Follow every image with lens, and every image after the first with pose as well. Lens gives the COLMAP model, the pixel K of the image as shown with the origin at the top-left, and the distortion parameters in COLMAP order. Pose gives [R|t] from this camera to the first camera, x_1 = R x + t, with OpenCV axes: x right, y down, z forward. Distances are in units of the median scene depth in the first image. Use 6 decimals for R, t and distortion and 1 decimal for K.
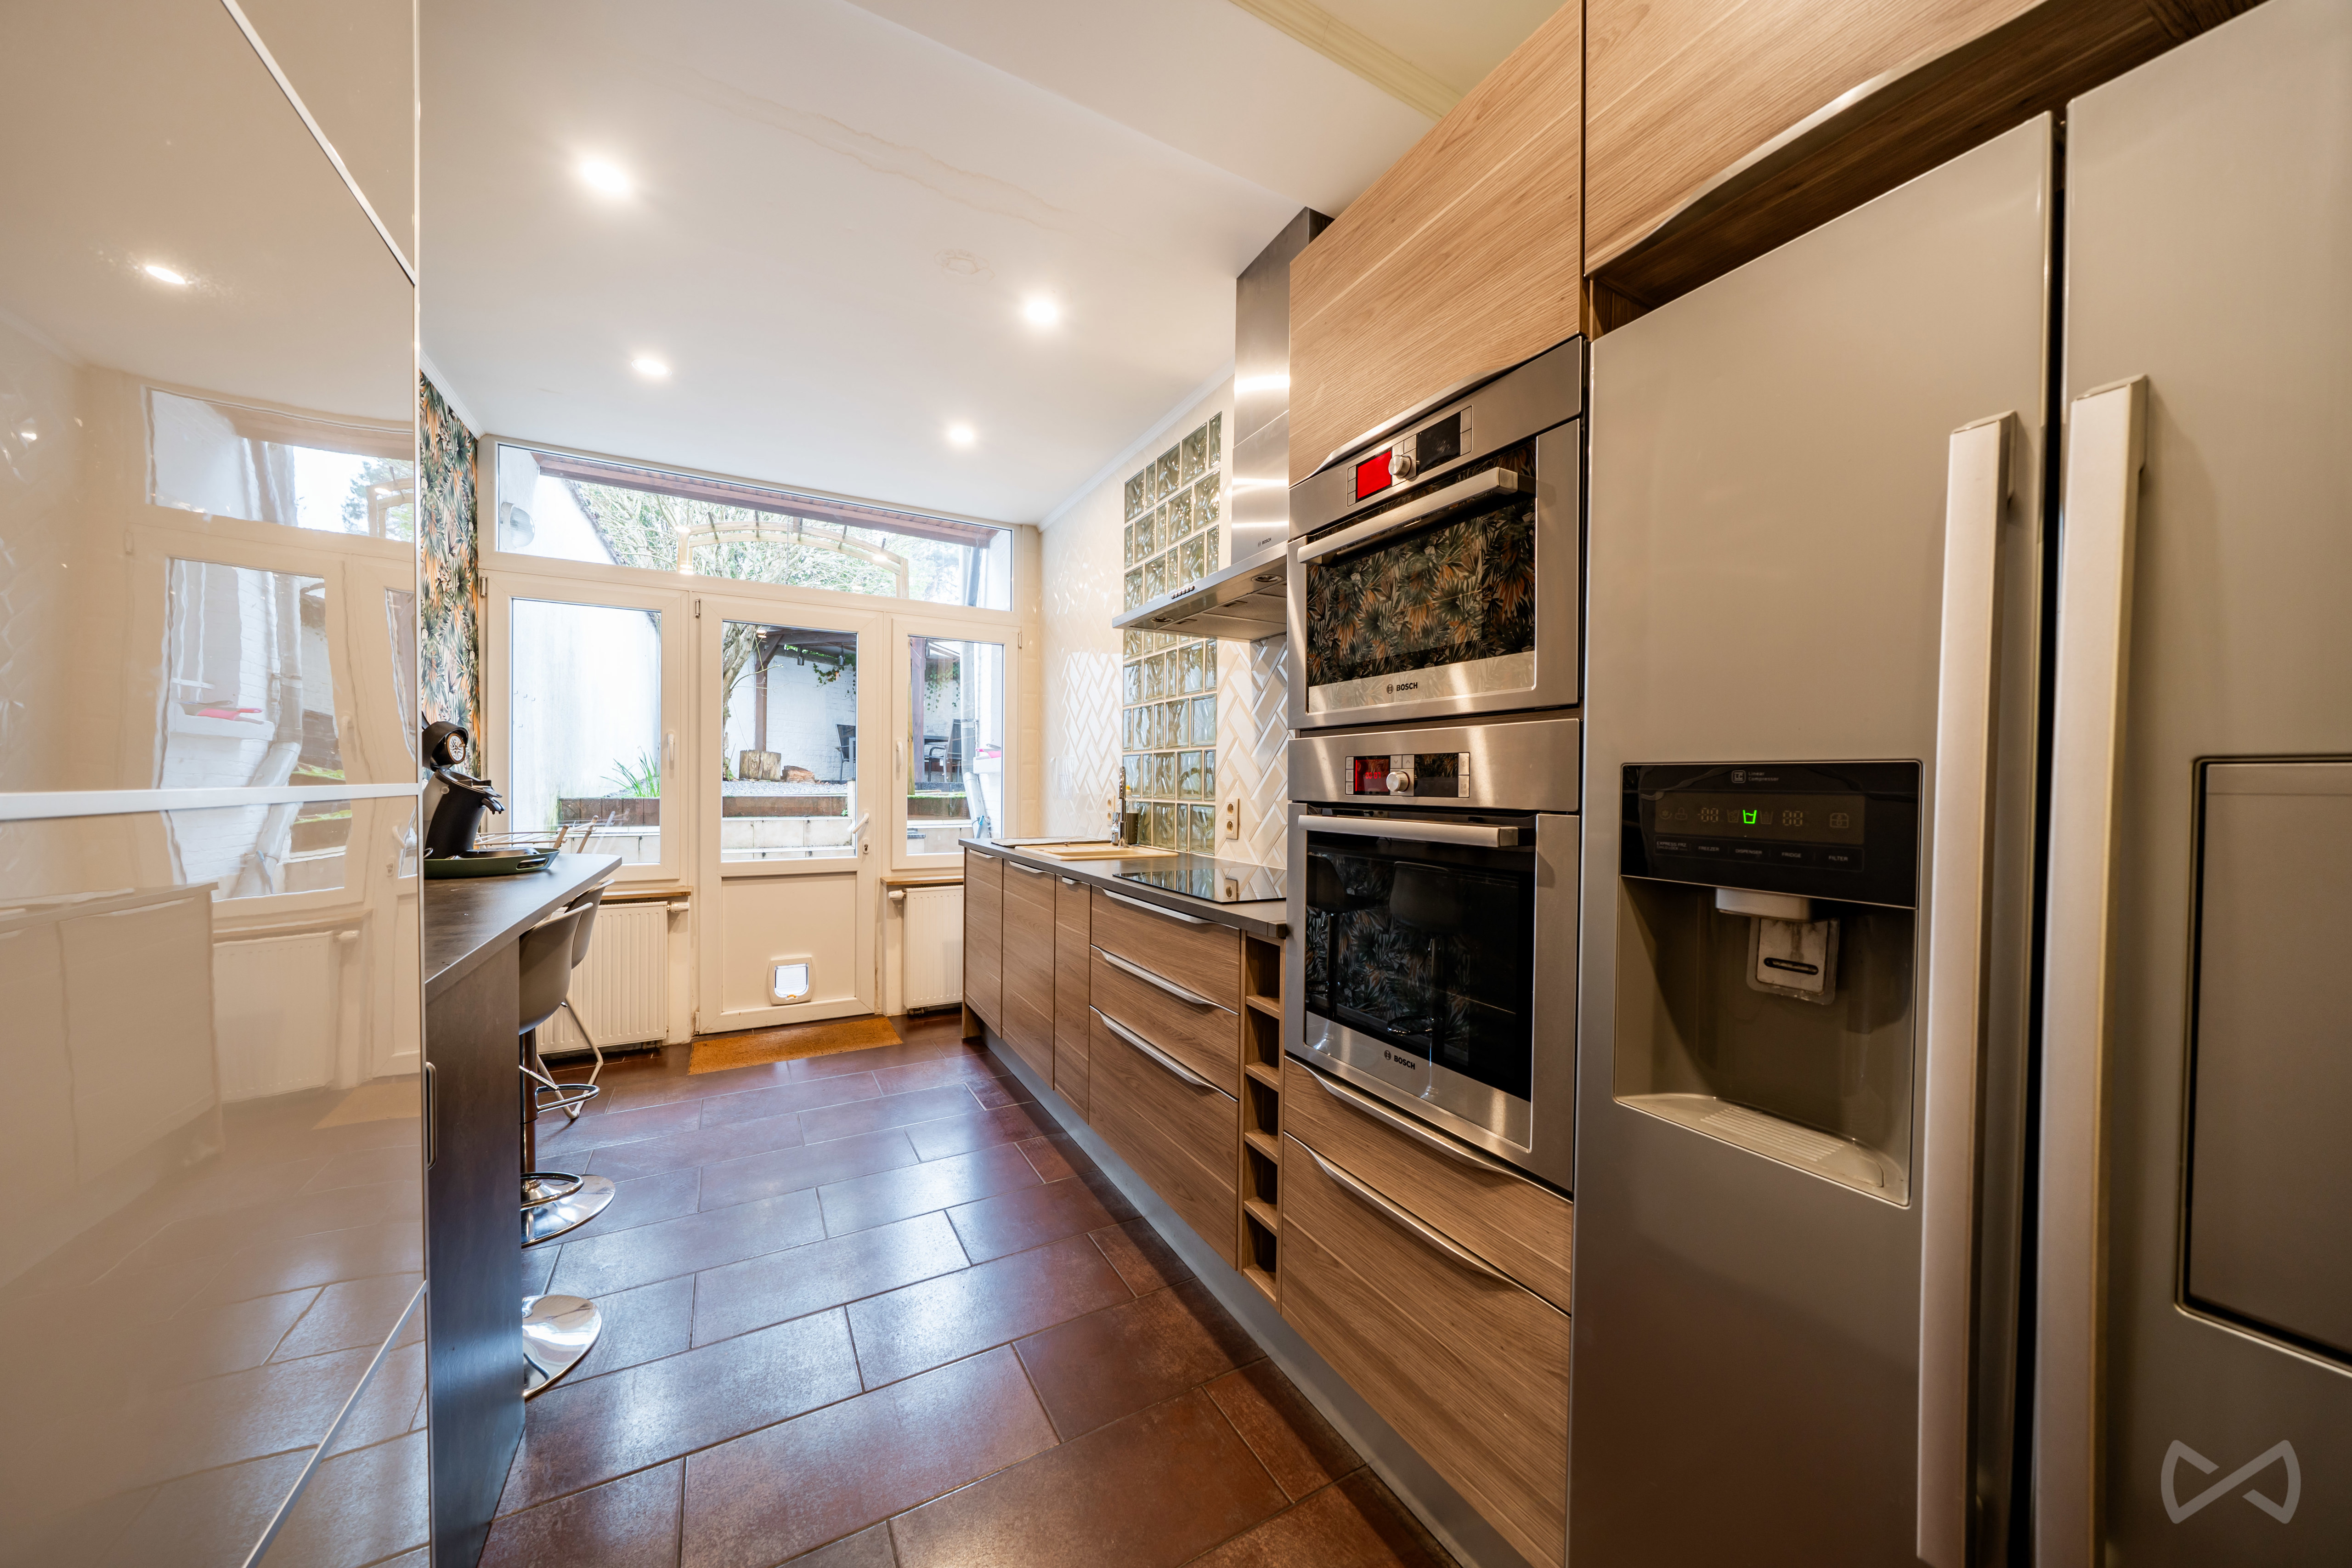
lens RADIAL K [[799.5, 0, 1176.5], [0, 799.5, 792.2], [0, 0, 1]] dist [-0.004671, 0.000147]
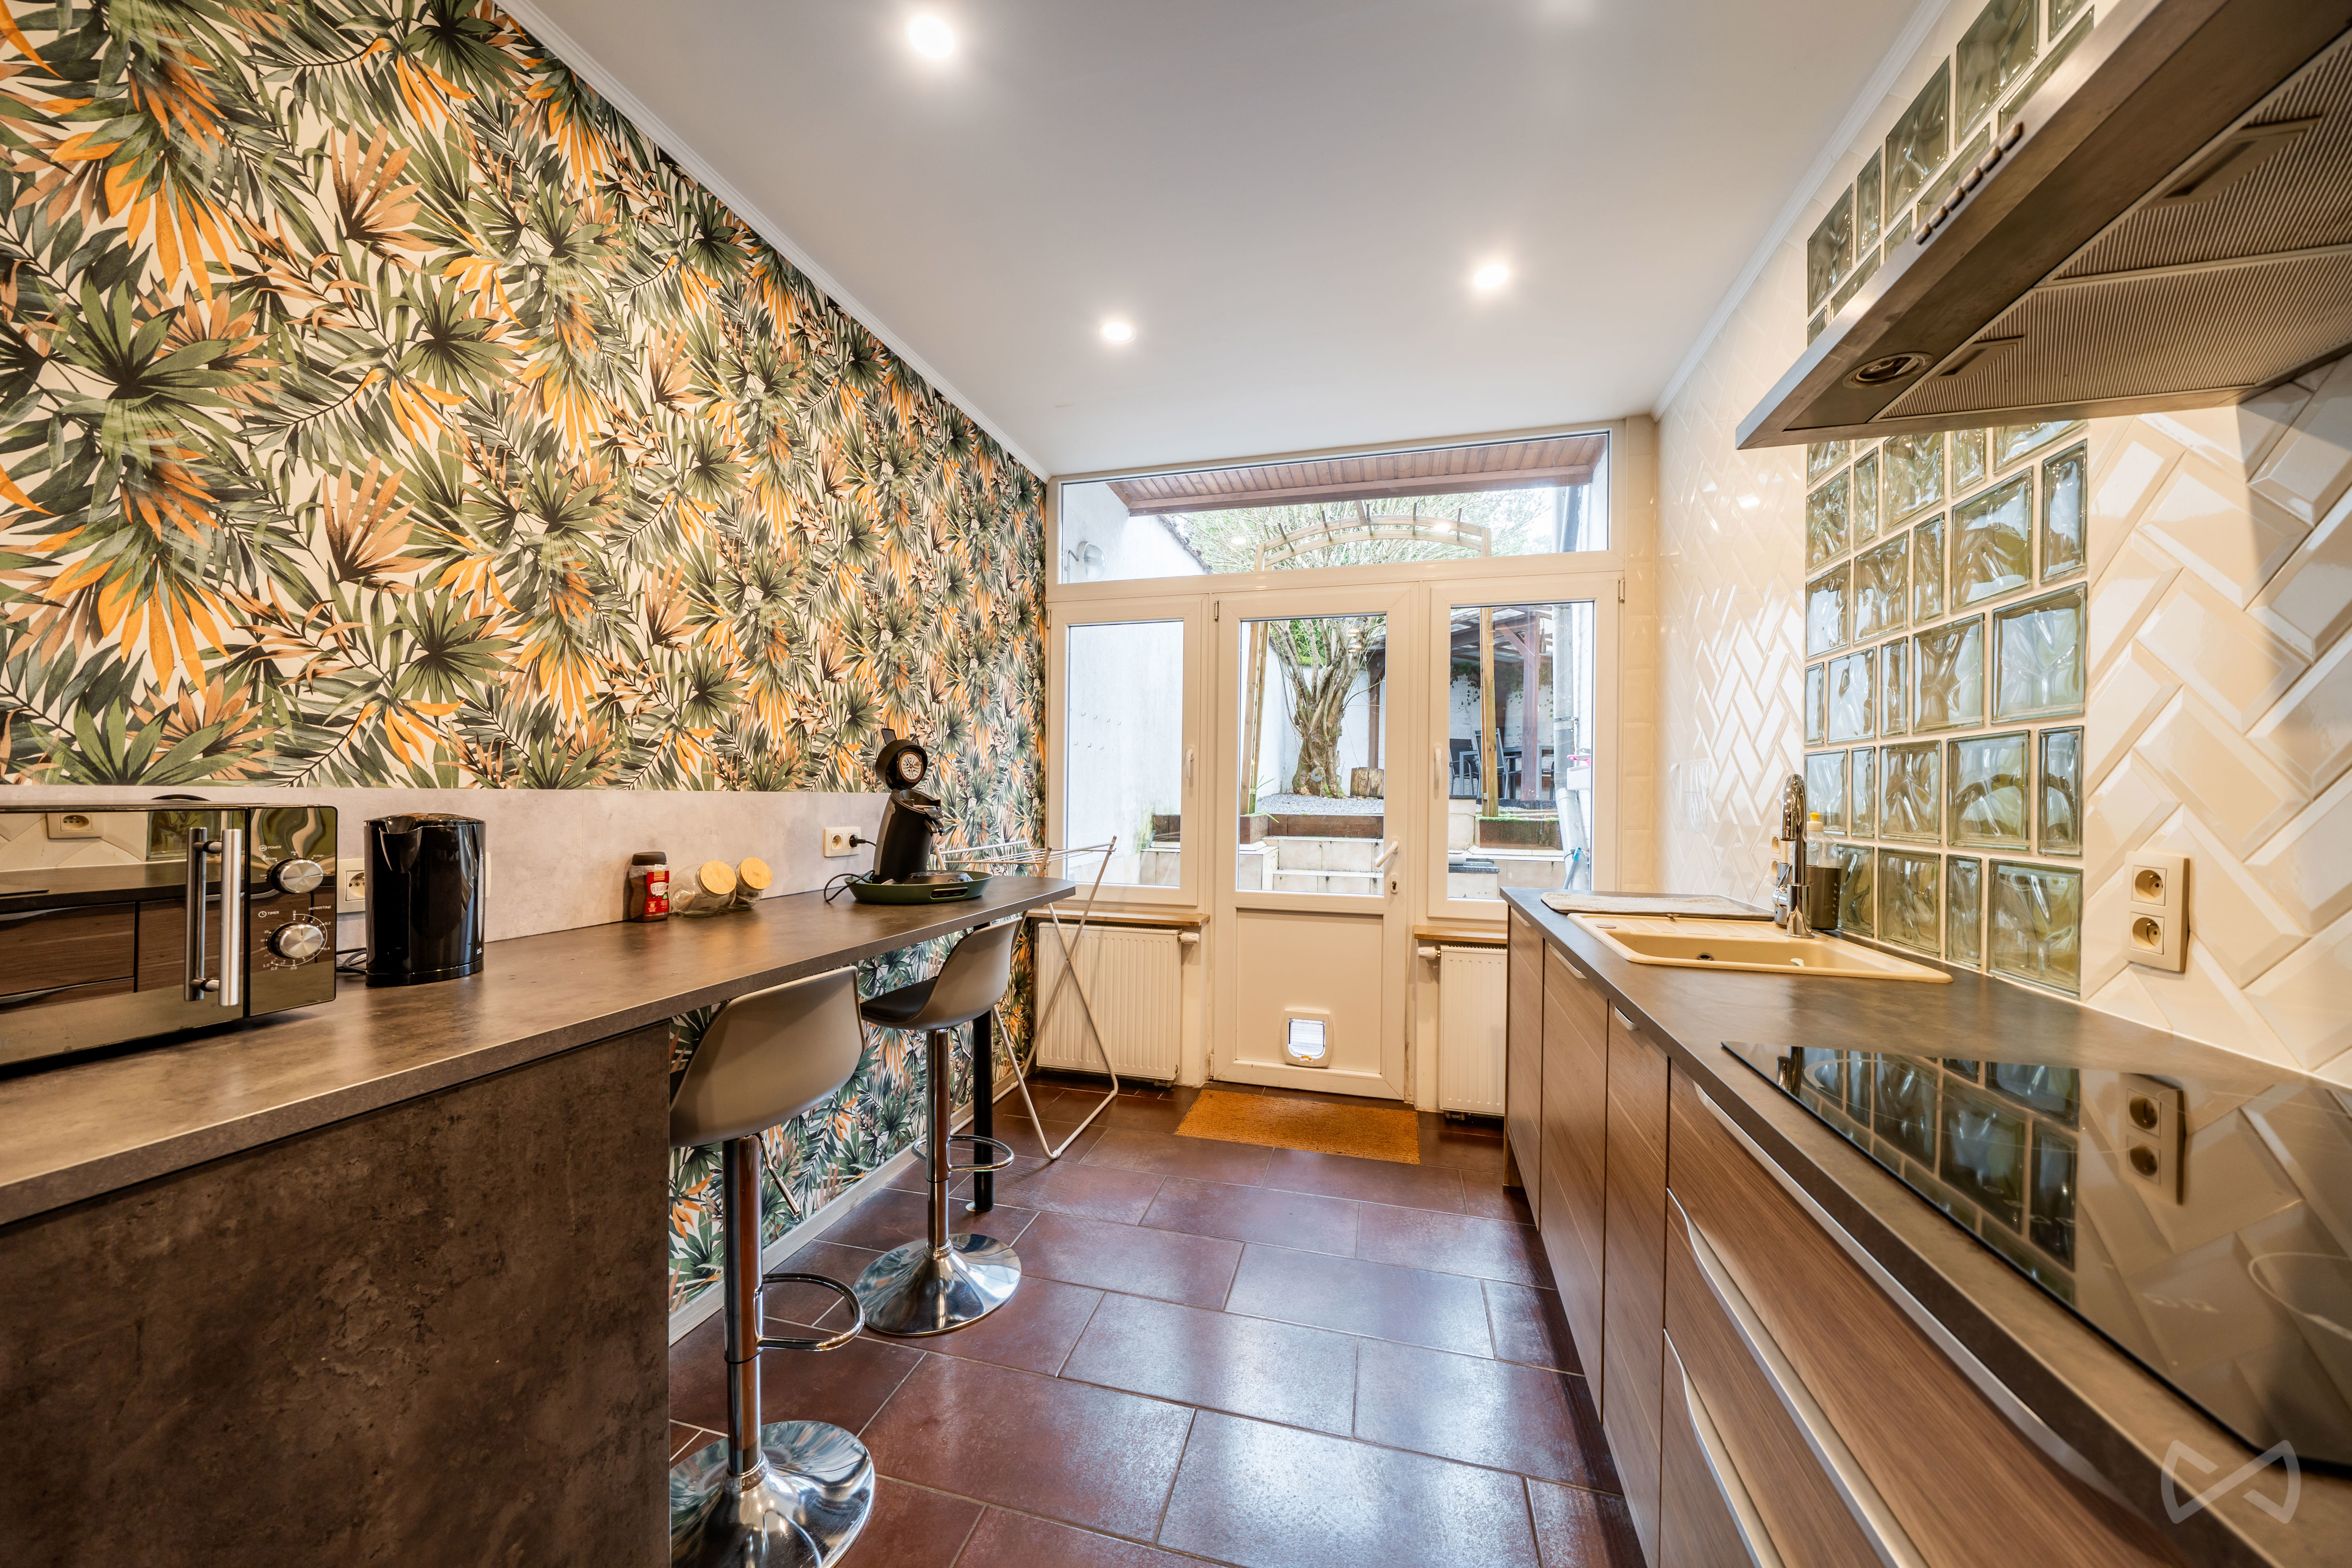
lens RADIAL K [[799.5, 0, 1171.2], [0, 799.5, 793.5], [0, 0, 1]] dist [-0.004671, 0.000147]
pose [[0.715131, -0.002052, -0.698988, 0.001345], [-0.010717, 0.999846, -0.013900, -0.008560], [0.698909, 0.017431, 0.714999, 0.342773]]
